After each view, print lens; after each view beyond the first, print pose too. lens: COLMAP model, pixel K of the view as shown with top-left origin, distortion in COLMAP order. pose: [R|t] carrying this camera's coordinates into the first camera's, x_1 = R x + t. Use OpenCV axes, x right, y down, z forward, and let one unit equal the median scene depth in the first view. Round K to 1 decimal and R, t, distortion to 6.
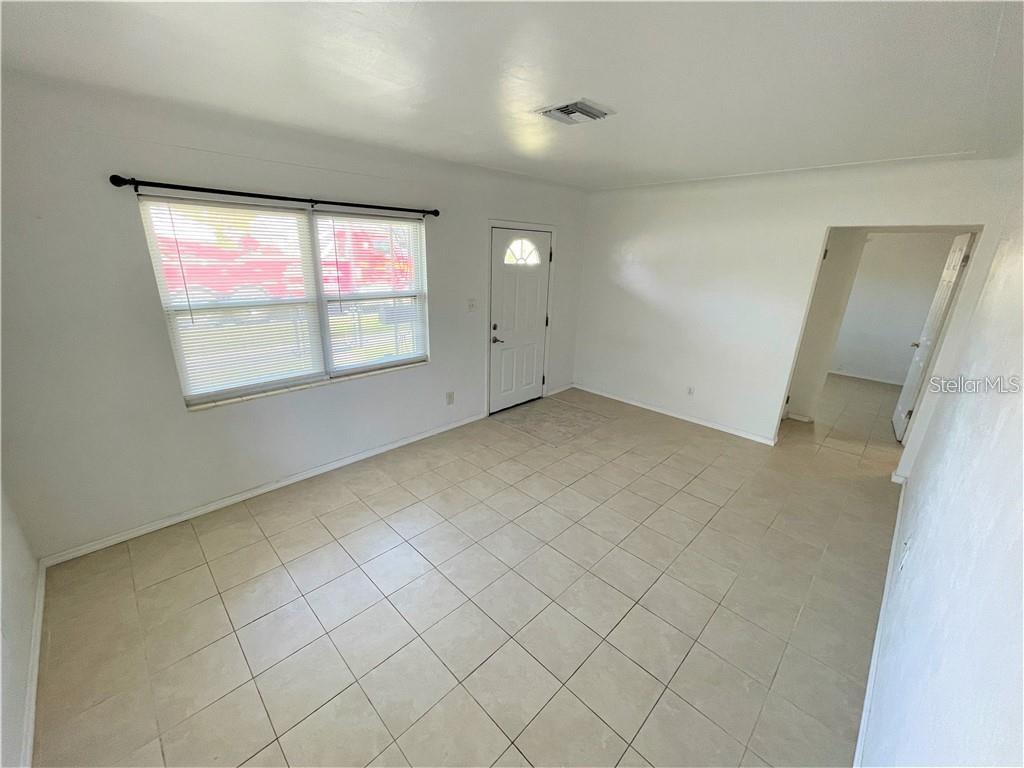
lens RADIAL K [[413.1, 0, 517.9], [0, 413.1, 385.4], [0, 0, 1]] dist [-0.000608, -0.000411]
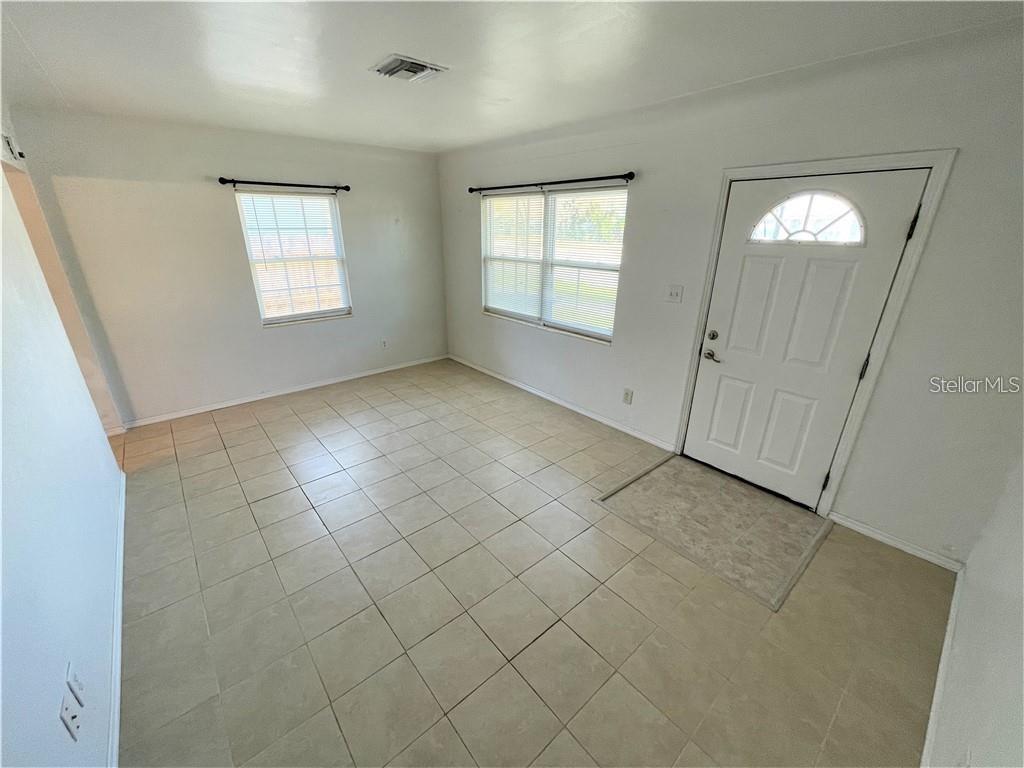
lens RADIAL K [[413.1, 0, 517.9], [0, 413.1, 385.4], [0, 0, 1]] dist [-0.000608, -0.000411]
pose [[-0.076089, 0.321332, -0.943905, 0.656188], [-0.332505, 0.884286, 0.327839, -0.194923], [0.940027, 0.338799, 0.039560, 0.749364]]
